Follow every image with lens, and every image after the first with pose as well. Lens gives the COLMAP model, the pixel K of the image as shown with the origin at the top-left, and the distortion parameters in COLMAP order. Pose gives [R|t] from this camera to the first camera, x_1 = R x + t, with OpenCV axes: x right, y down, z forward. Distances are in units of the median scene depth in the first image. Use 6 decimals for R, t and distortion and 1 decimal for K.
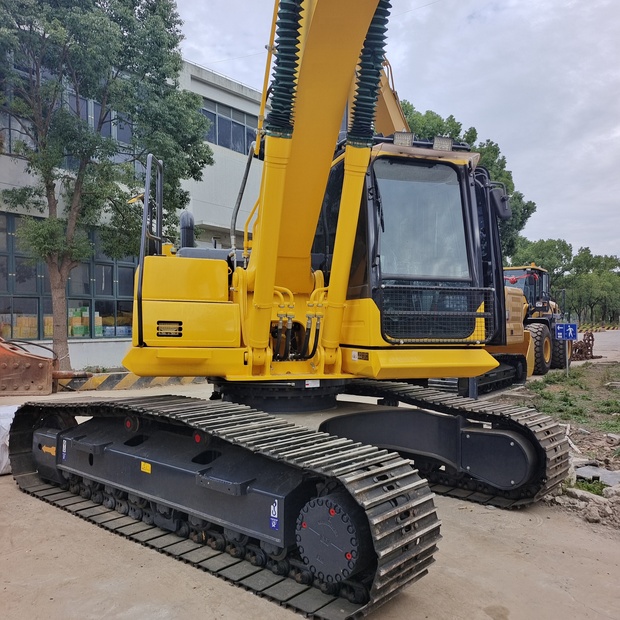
lens RADIAL K [[551.3, 0, 323.2], [0, 551.3, 317.6], [0, 0, 1]] dist [-0.010104, 0.055940]
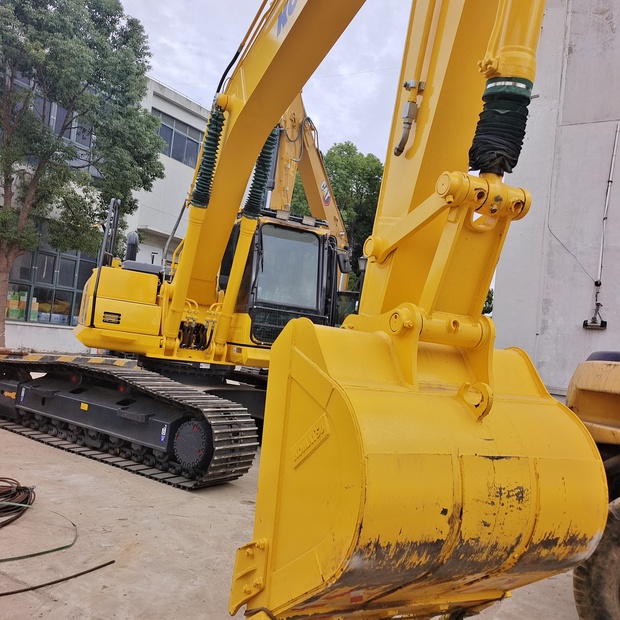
lens RADIAL K [[551.3, 0, 323.2], [0, 551.3, 317.6], [0, 0, 1]] dist [-0.010104, 0.055940]
pose [[0.986798, 0.119798, 0.108982, 0.115129], [-0.116505, 0.992533, -0.036126, 0.006472], [-0.112496, 0.022953, 0.993387, -0.509481]]
